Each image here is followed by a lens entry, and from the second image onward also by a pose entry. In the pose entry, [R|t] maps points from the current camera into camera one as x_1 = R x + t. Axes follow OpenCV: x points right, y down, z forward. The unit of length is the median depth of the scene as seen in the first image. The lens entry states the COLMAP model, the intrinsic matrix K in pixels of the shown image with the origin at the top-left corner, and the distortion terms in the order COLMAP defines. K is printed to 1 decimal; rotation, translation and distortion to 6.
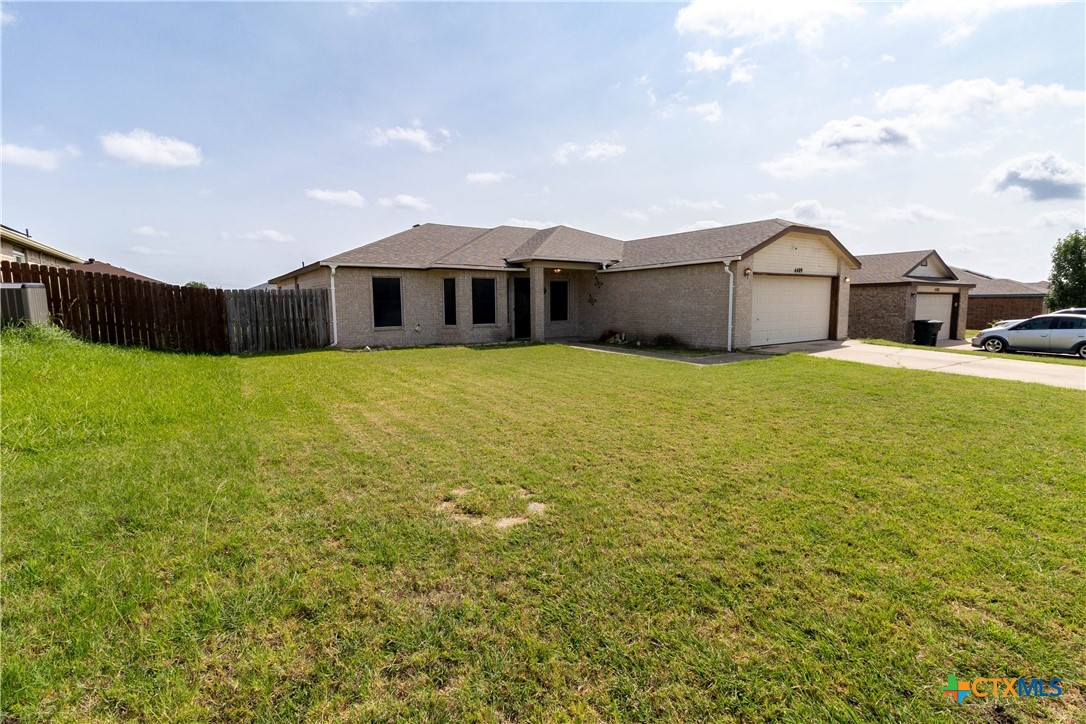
lens RADIAL K [[497.6, 0, 543.0], [0, 497.6, 362.0], [0, 0, 1]] dist [0.002228, 0.000119]
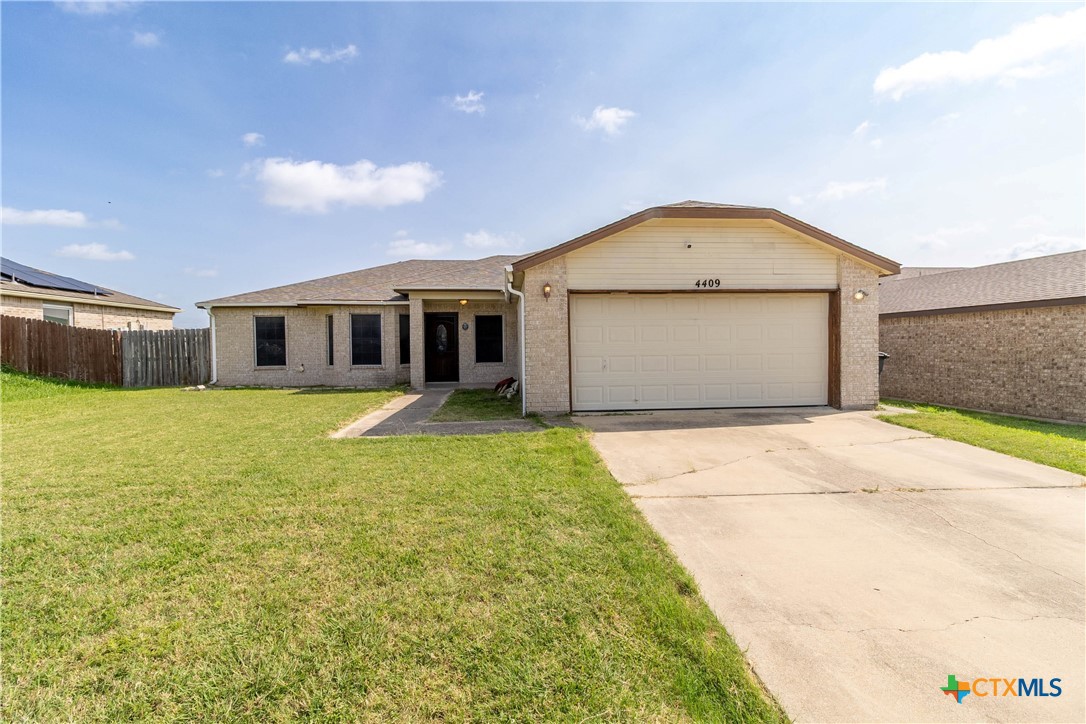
lens RADIAL K [[497.6, 0, 543.0], [0, 497.6, 362.0], [0, 0, 1]] dist [0.002228, 0.000119]
pose [[0.863630, 0.016954, -0.503840, 0.657782], [-0.055972, 0.996480, -0.062411, -0.048747], [0.501009, 0.082101, 0.861539, 0.432149]]
